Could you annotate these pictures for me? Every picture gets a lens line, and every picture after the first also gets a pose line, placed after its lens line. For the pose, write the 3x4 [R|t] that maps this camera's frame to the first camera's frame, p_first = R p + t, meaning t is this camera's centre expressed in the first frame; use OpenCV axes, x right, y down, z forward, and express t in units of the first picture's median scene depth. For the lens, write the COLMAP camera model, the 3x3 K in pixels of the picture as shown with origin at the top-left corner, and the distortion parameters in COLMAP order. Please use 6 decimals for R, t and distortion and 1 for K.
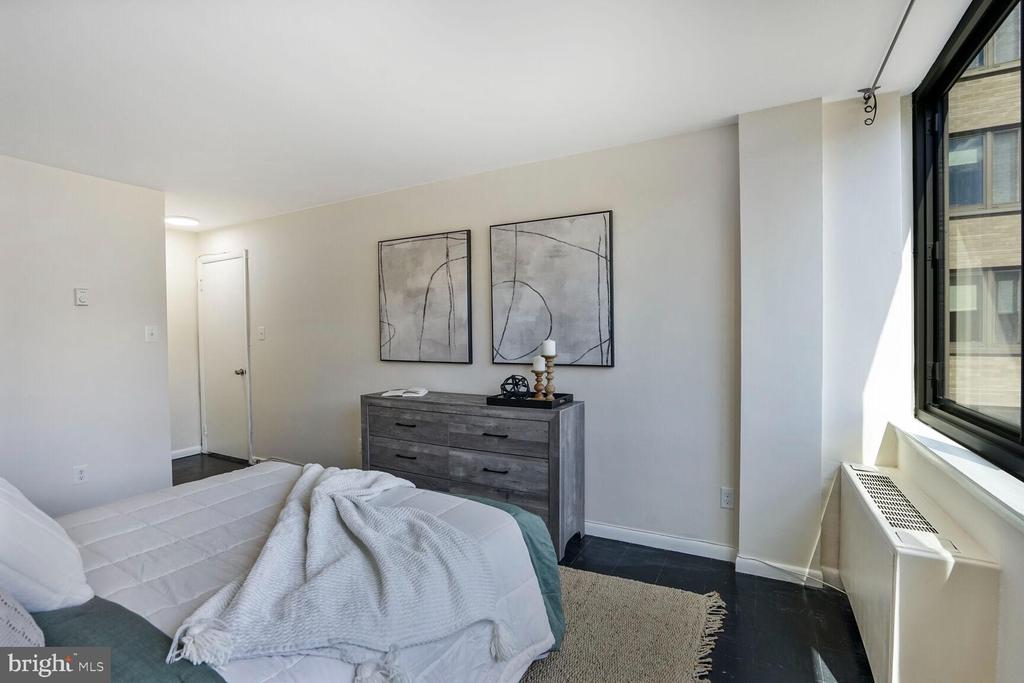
lens RADIAL K [[487.3, 0, 510.1], [0, 487.3, 351.7], [0, 0, 1]] dist [-0.116209, 0.000023]
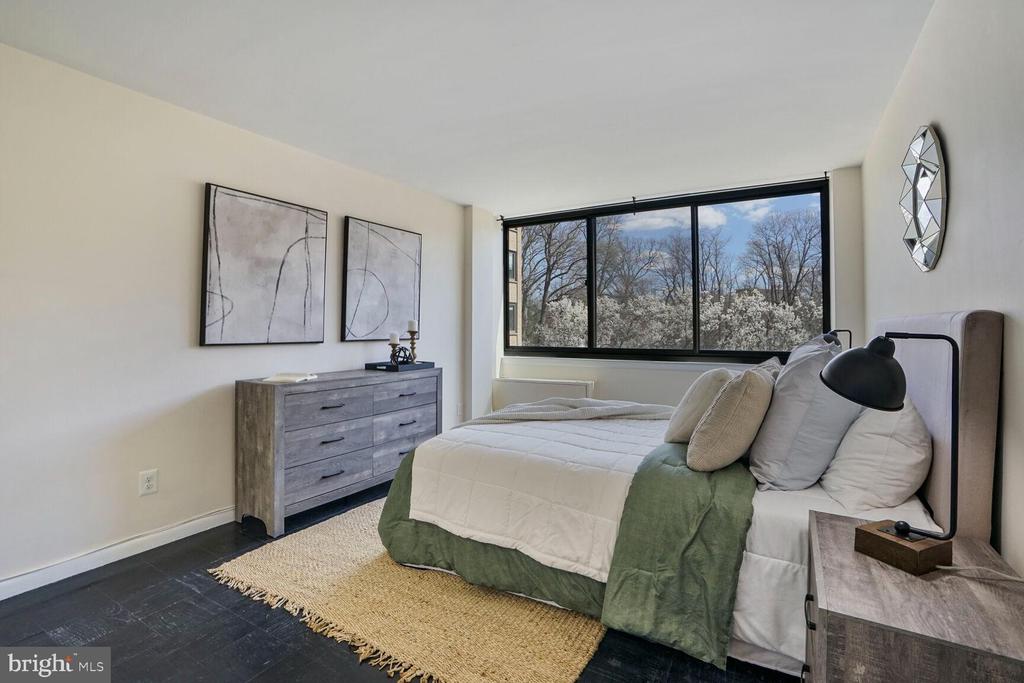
lens RADIAL K [[483.5, 0, 506.9], [0, 483.5, 330.3], [0, 0, 1]] dist [-0.029119, 0.000188]
pose [[0.053289, 0.001837, 0.998577, -1.127513], [0.036927, 0.999311, -0.003809, 0.017803], [-0.997896, 0.037077, 0.053185, 0.595017]]
